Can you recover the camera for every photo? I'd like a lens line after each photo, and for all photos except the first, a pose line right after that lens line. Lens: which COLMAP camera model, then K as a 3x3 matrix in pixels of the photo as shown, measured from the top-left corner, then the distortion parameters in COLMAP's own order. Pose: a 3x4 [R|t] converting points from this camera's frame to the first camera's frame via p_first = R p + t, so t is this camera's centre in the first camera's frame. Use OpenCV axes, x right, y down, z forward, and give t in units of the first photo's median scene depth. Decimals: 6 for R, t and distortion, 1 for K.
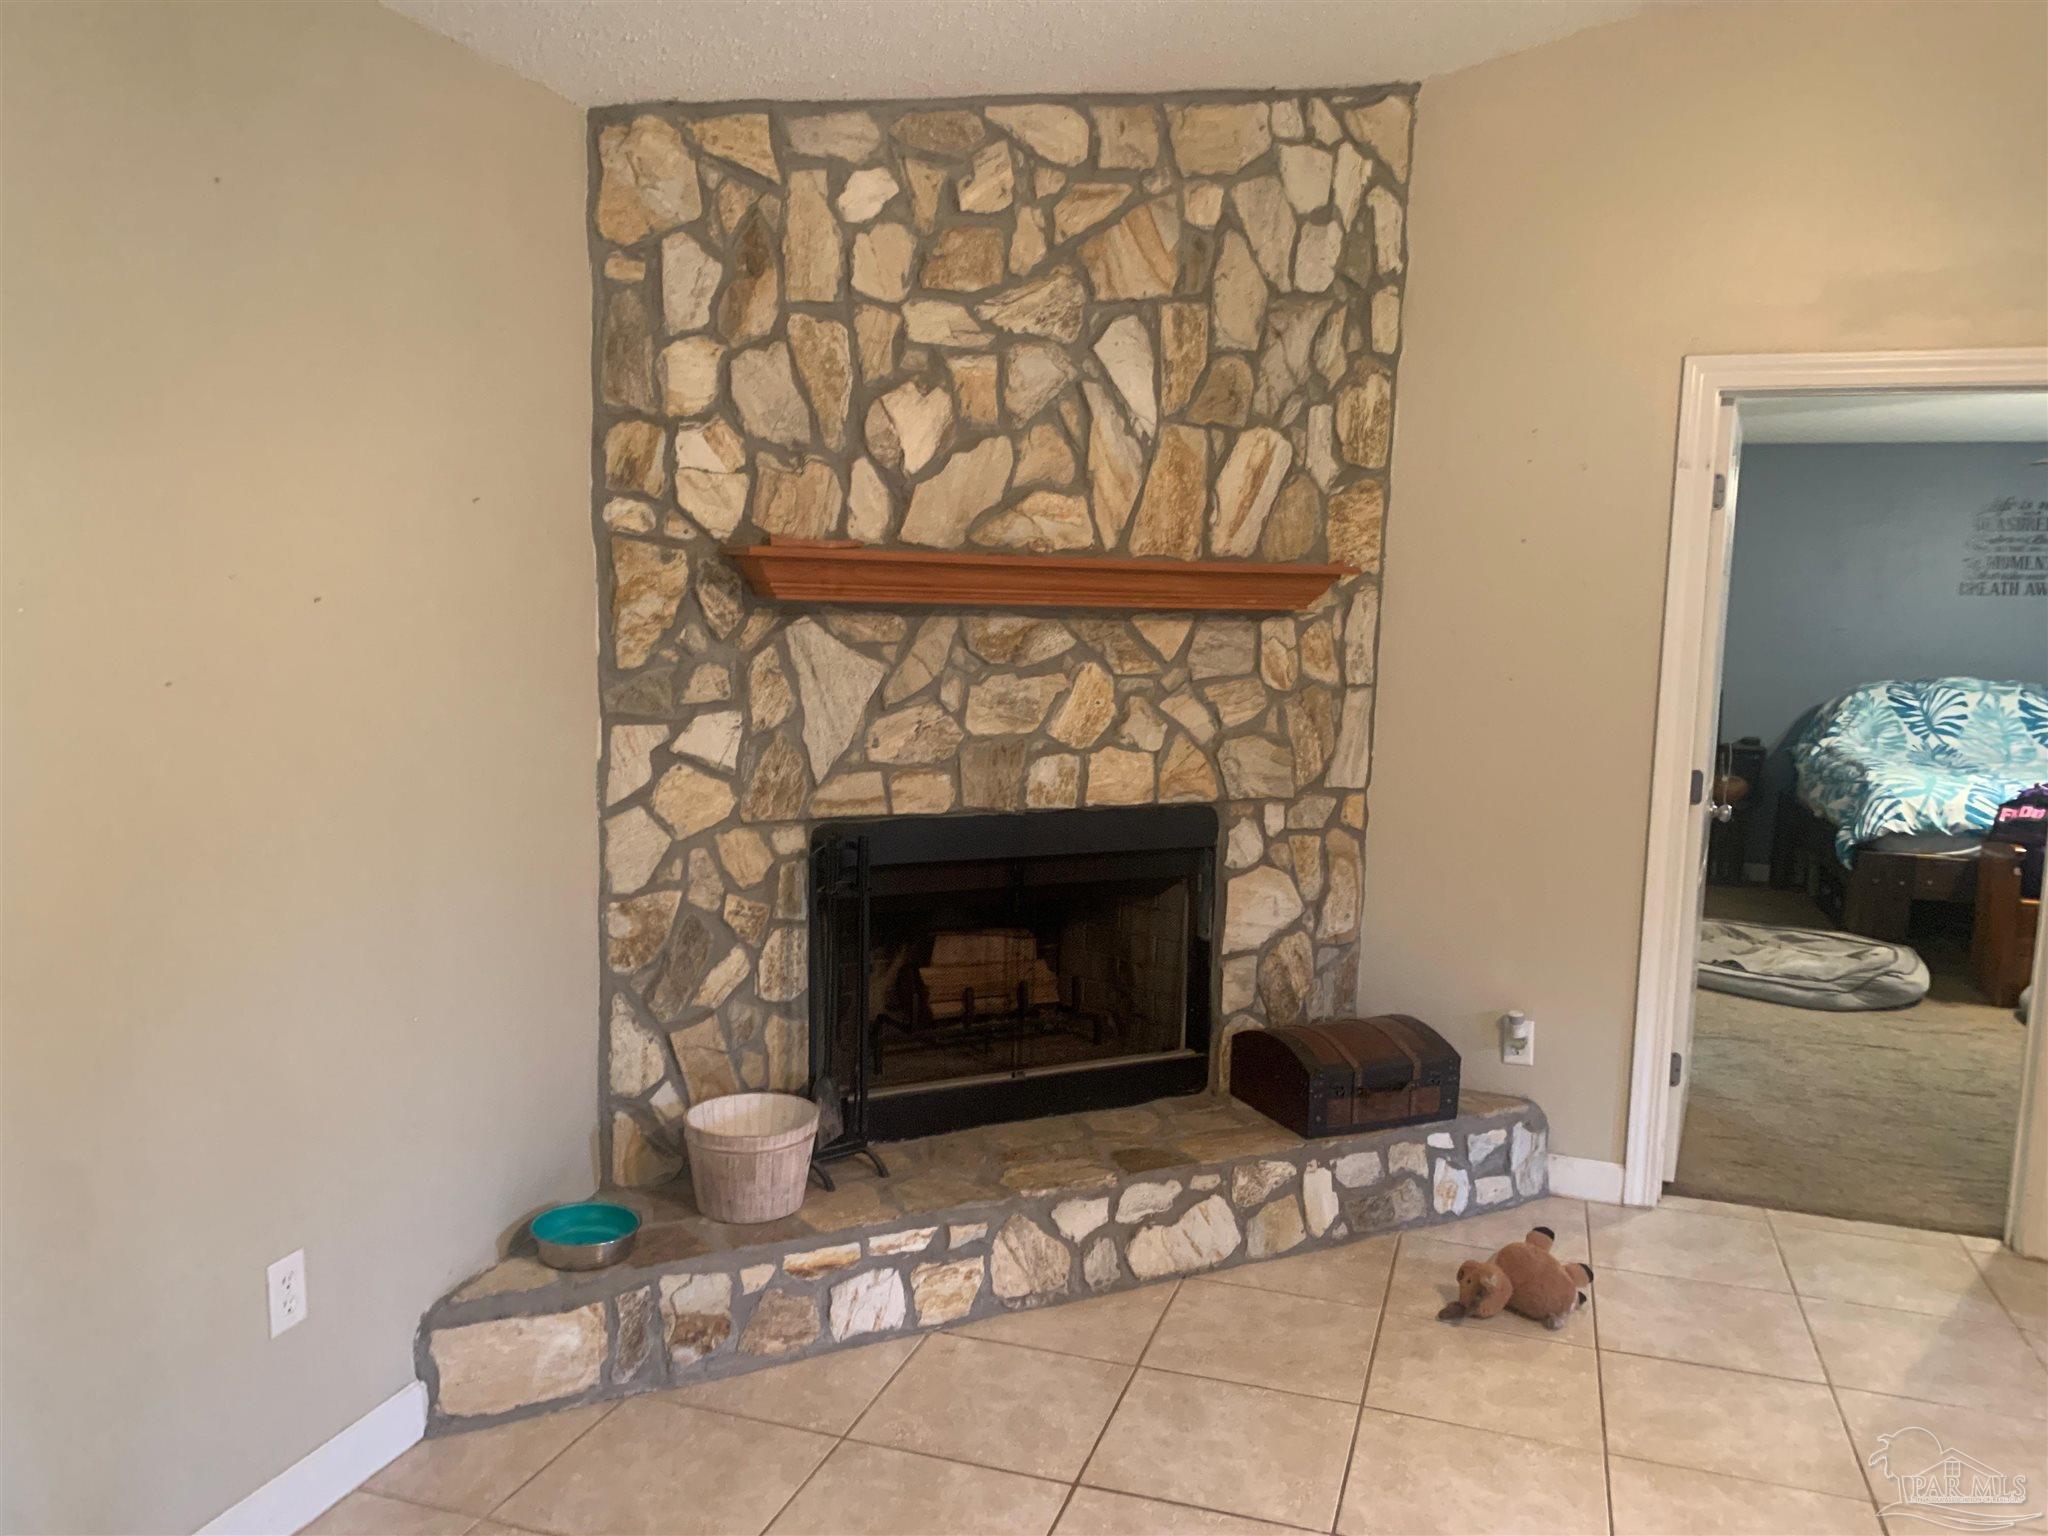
lens RADIAL K [[1549.3, 0, 1050.0], [0, 1549.3, 797.4], [0, 0, 1]] dist [0.032647, -0.031758]
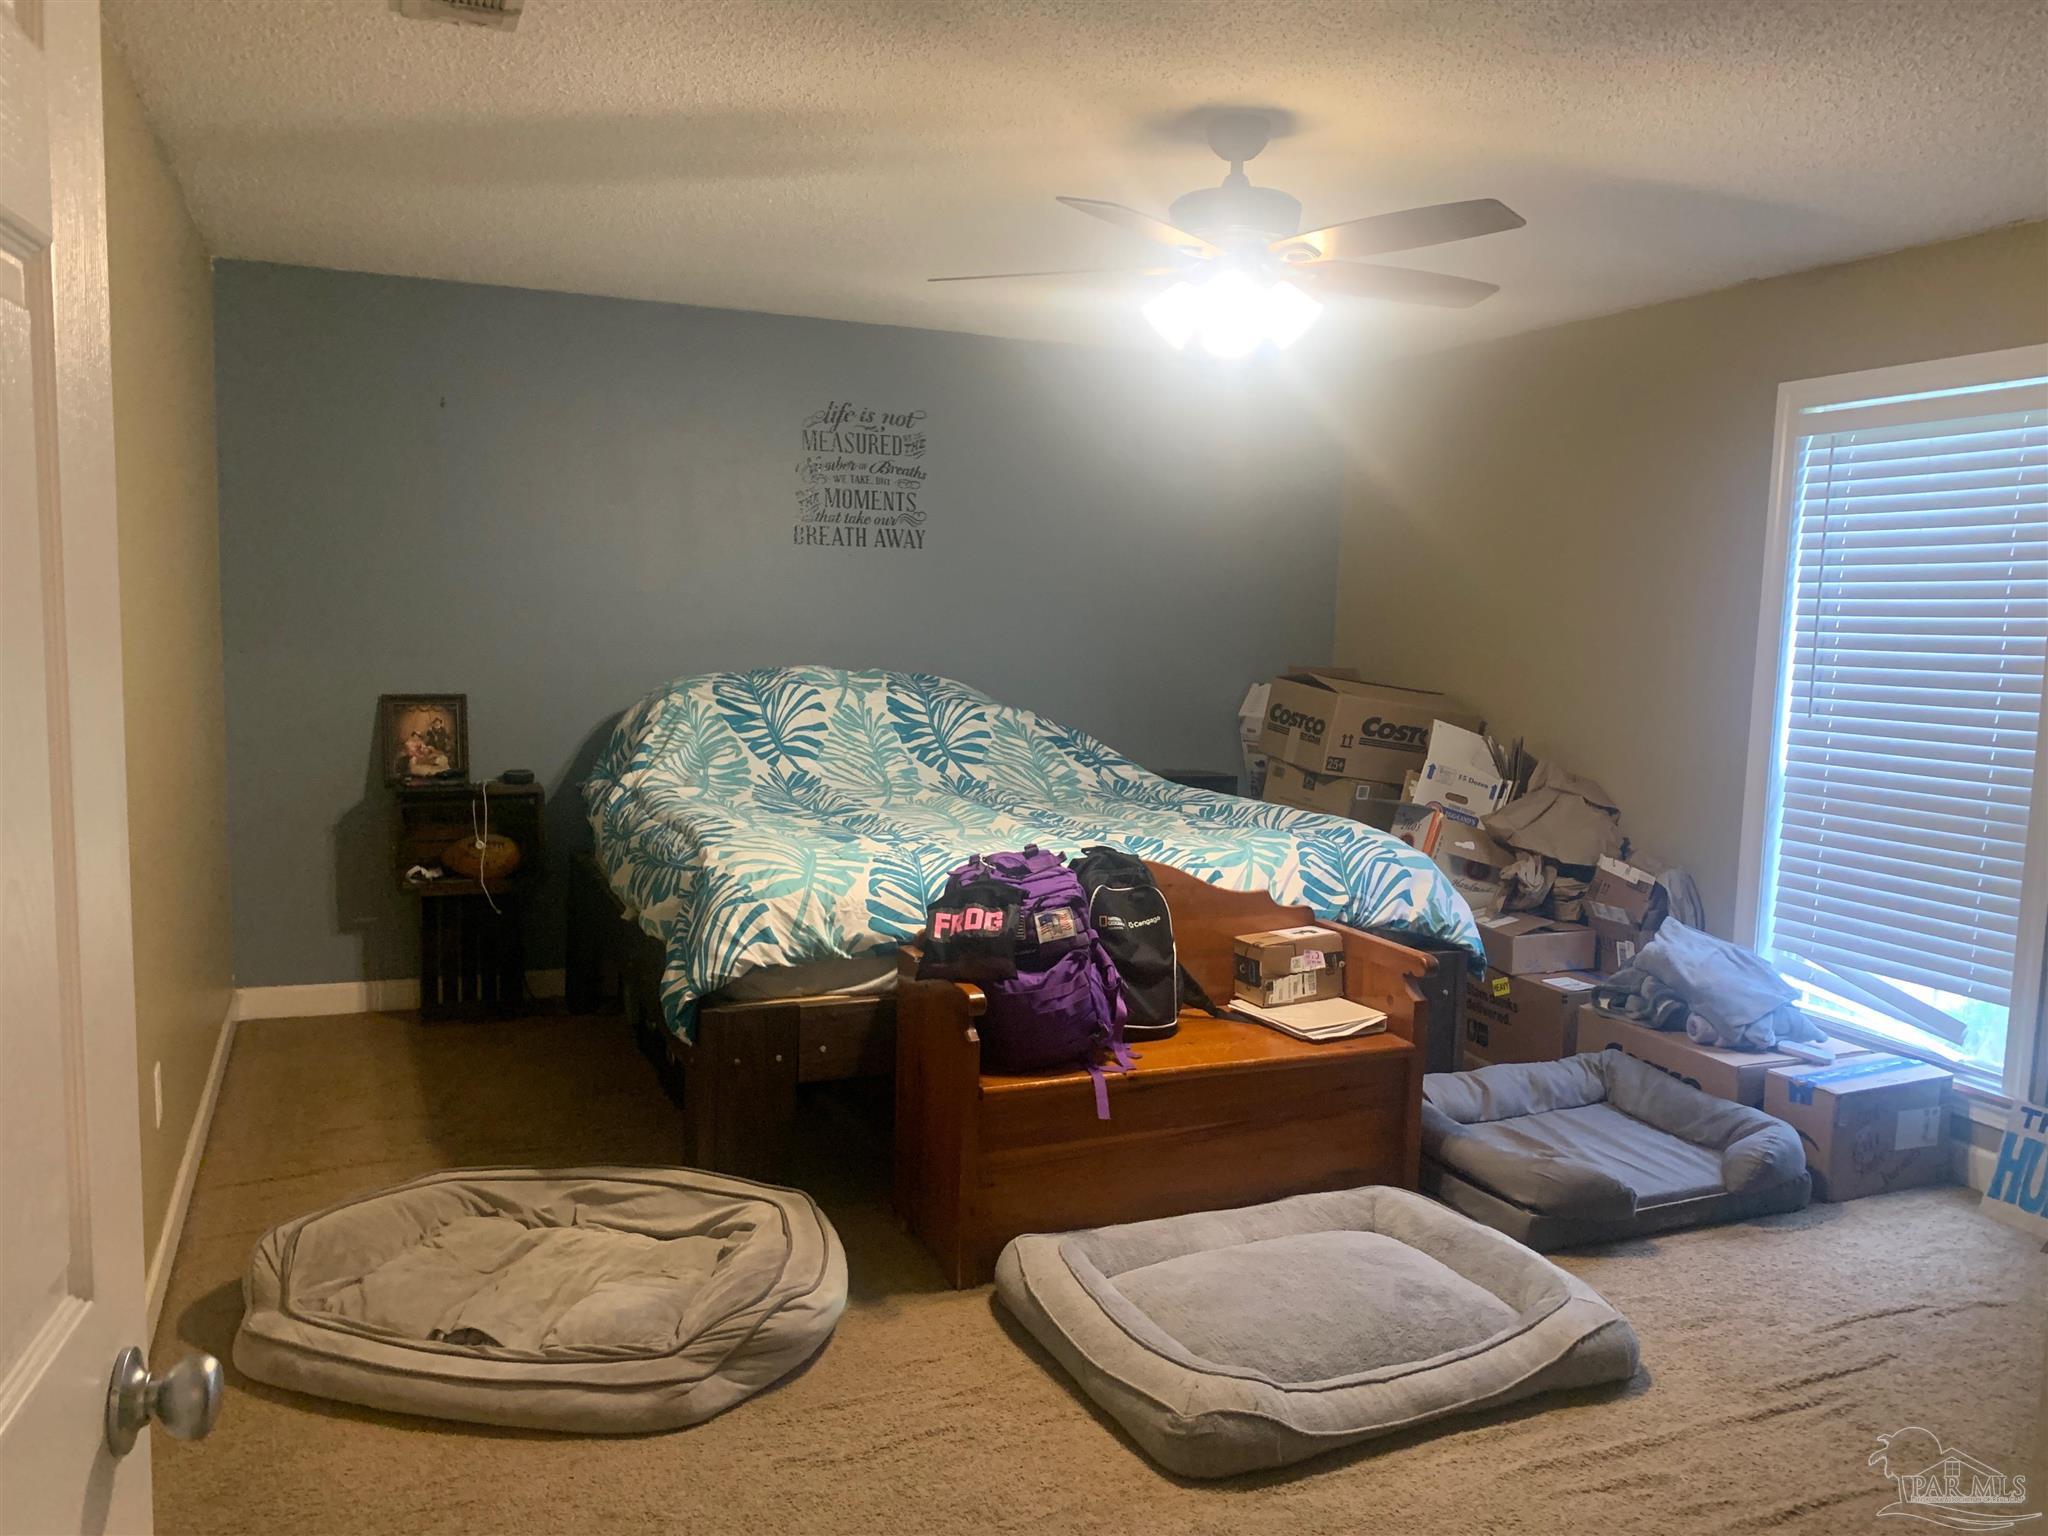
lens RADIAL K [[1549.3, 0, 1007.6], [0, 1549.3, 781.6], [0, 0, 1]] dist [0.032647, -0.031758]
pose [[0.767271, -0.073588, 0.637087, 0.270385], [0.072252, 0.996989, 0.028143, -0.048656], [-0.637240, 0.024438, 0.770278, 0.530485]]
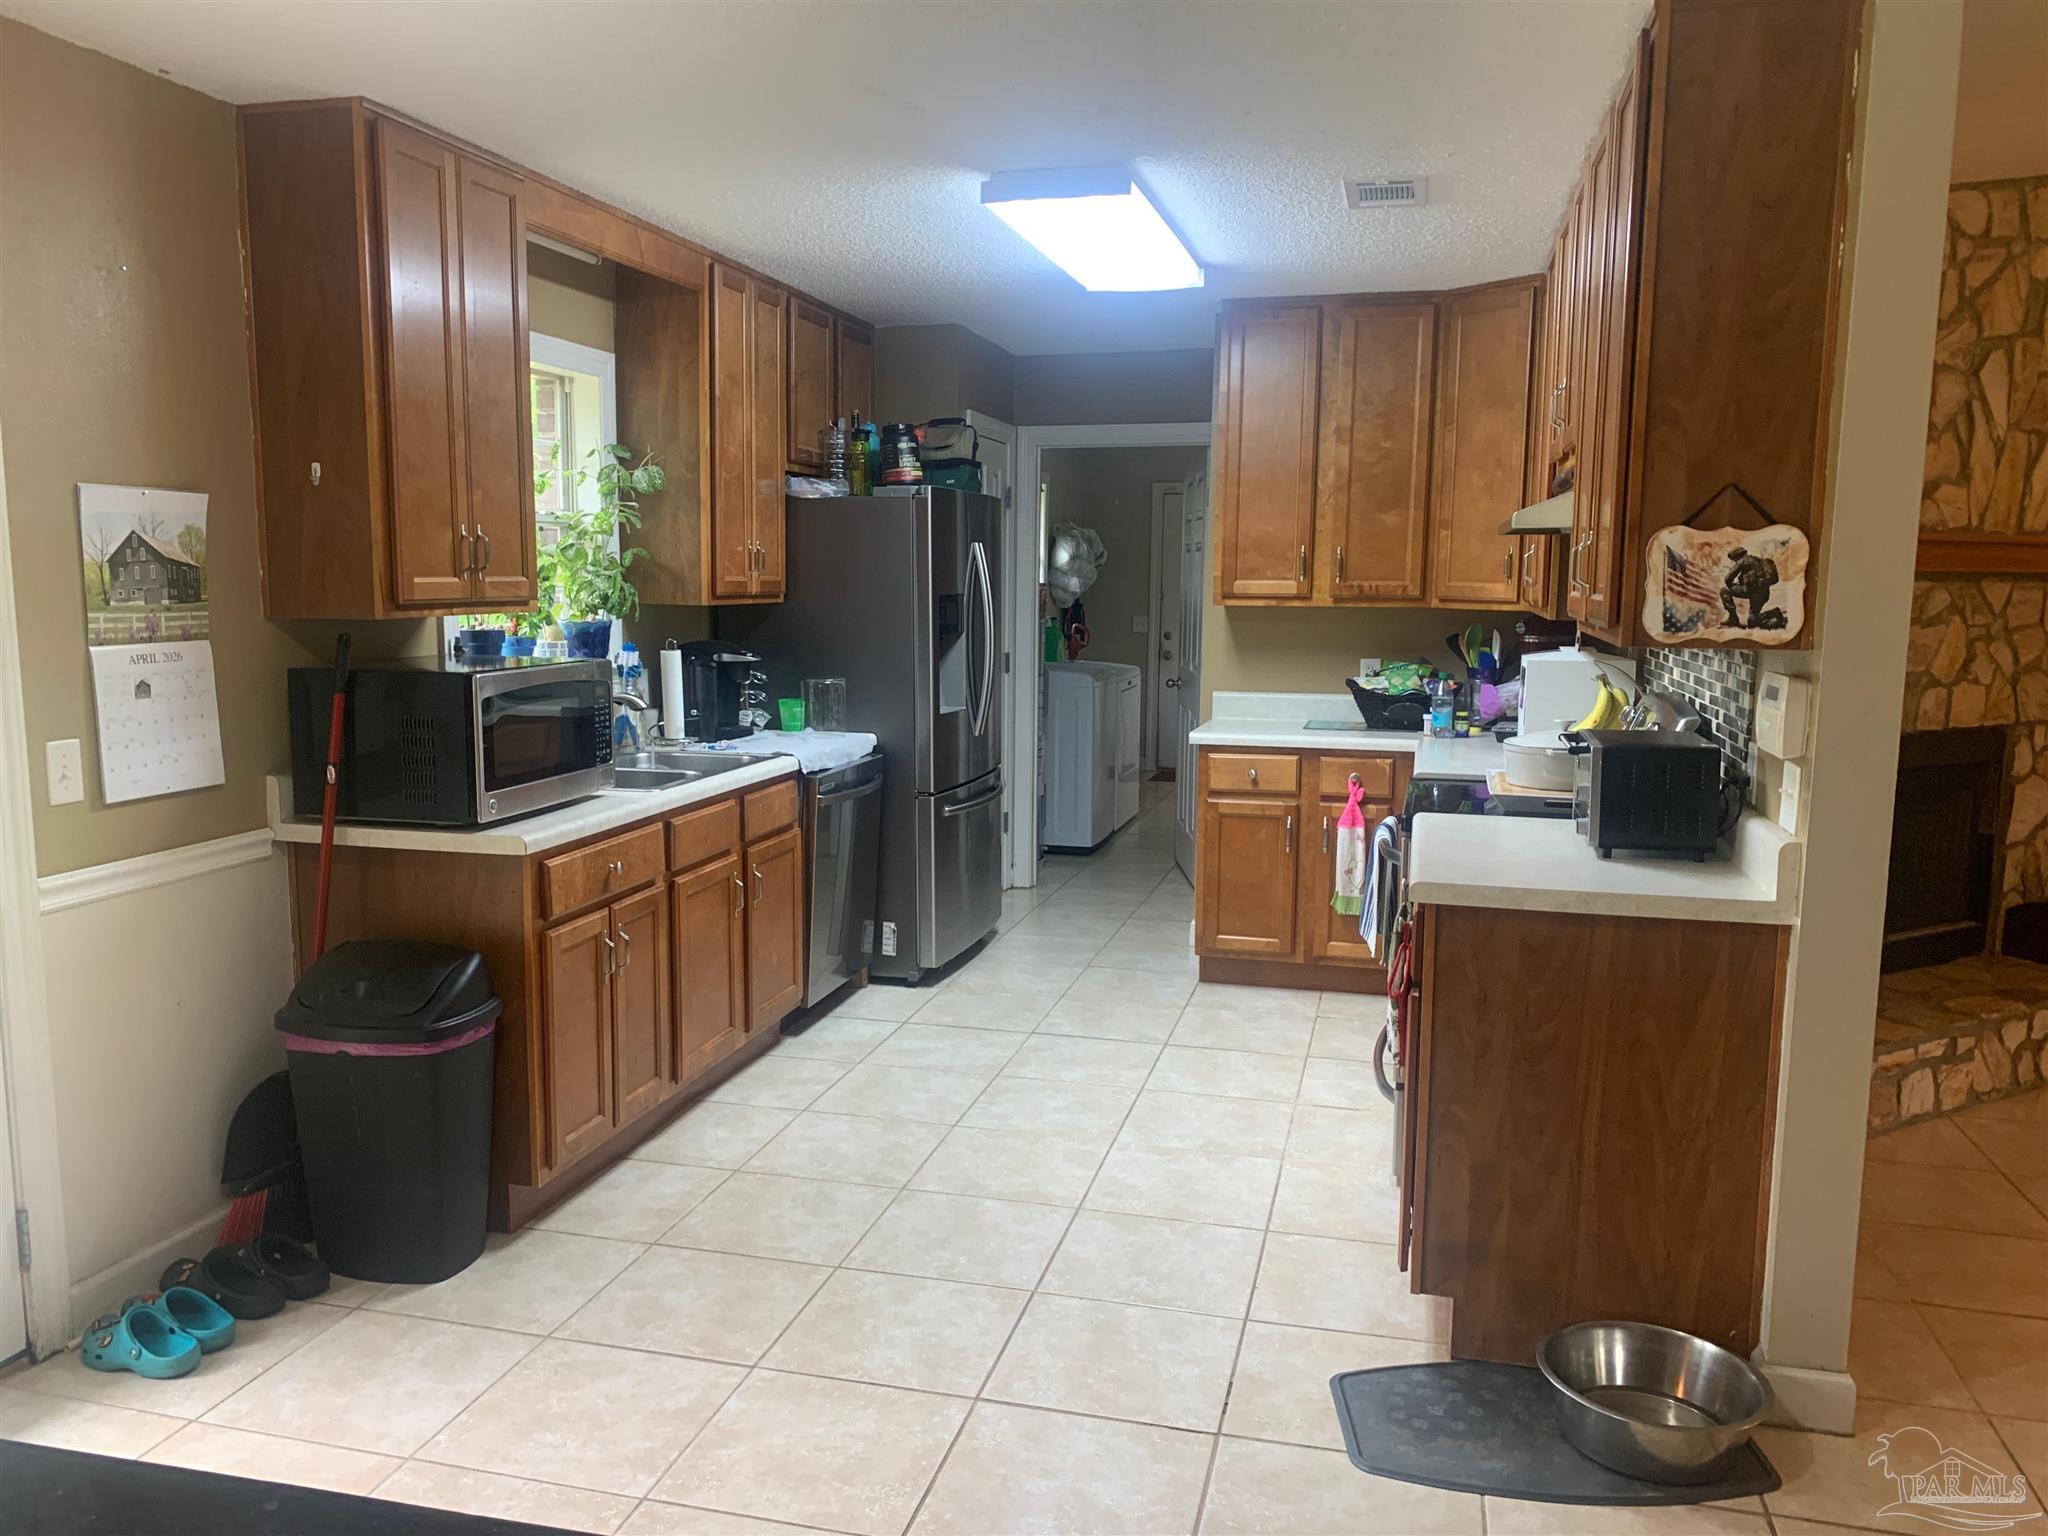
lens RADIAL K [[1549.3, 0, 1018.5], [0, 1549.3, 793.4], [0, 0, 1]] dist [0.032647, -0.031758]
pose [[0.999255, -0.022877, 0.031071, -0.444671], [0.022462, 0.999655, 0.013645, 0.014104], [-0.031372, -0.012937, 0.999424, -0.155429]]
